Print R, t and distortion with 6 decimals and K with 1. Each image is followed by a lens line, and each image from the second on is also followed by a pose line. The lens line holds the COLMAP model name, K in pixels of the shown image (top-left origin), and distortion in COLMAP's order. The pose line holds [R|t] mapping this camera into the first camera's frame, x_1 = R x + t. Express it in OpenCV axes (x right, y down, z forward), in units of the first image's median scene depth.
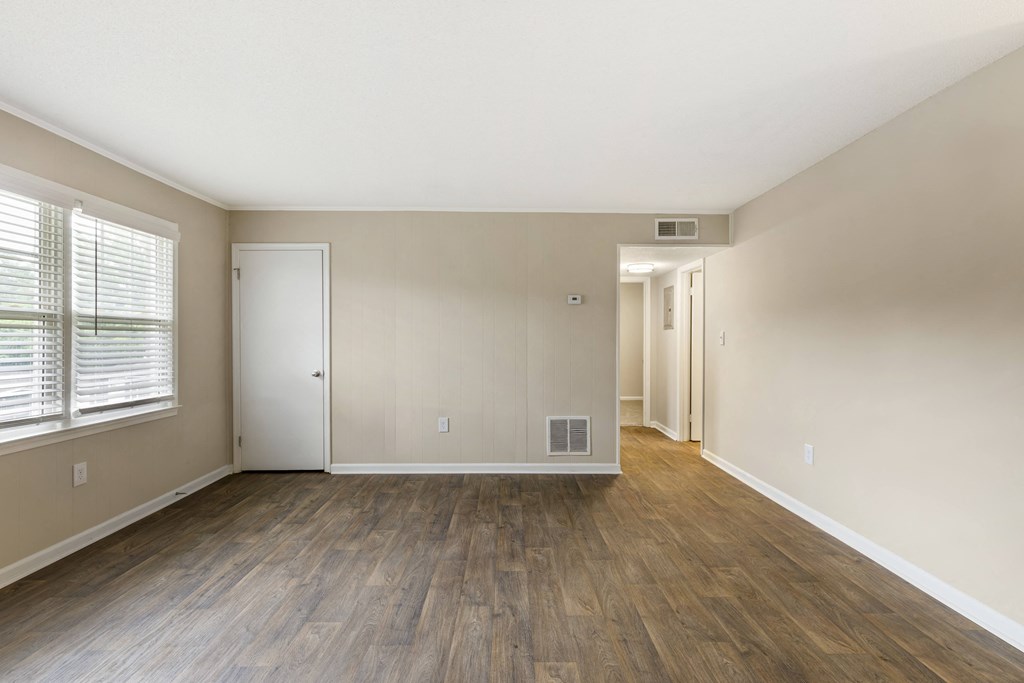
lens RADIAL K [[474.1, 0, 509.2], [0, 474.1, 333.2], [0, 0, 1]] dist [0.002655, -0.000622]
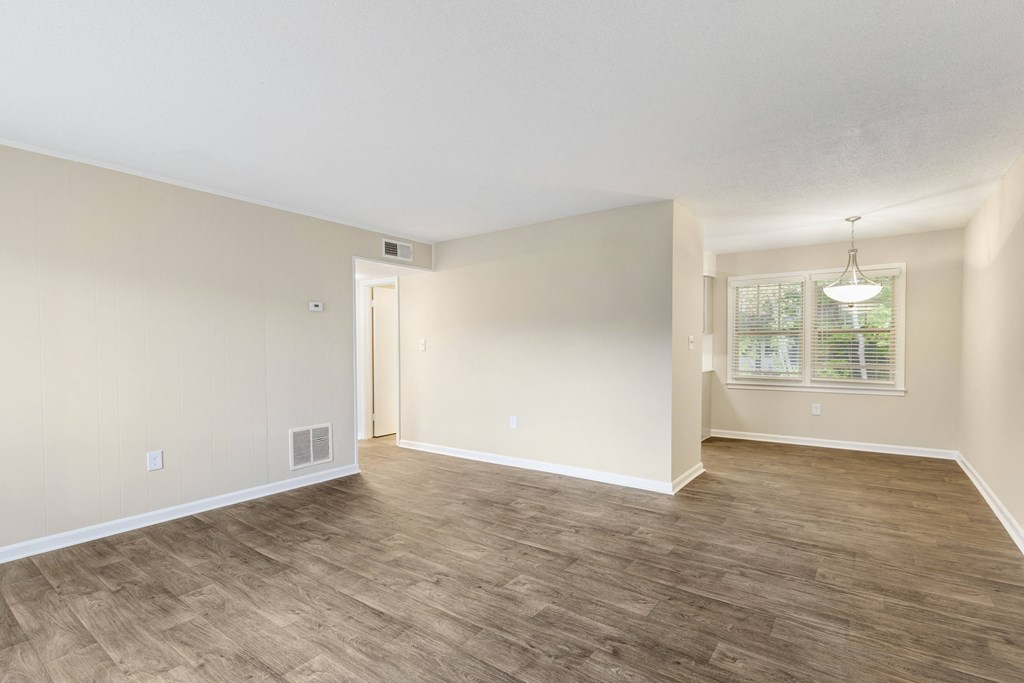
lens RADIAL K [[489.0, 0, 512.0], [0, 489.0, 341.5], [0, 0, 1]] dist [-0.002004, -0.000428]
pose [[0.594610, -0.001858, 0.804012, -0.510256], [0.002452, 0.999997, 0.000497, 0.002613], [-0.804010, 0.001676, 0.594613, 0.079995]]
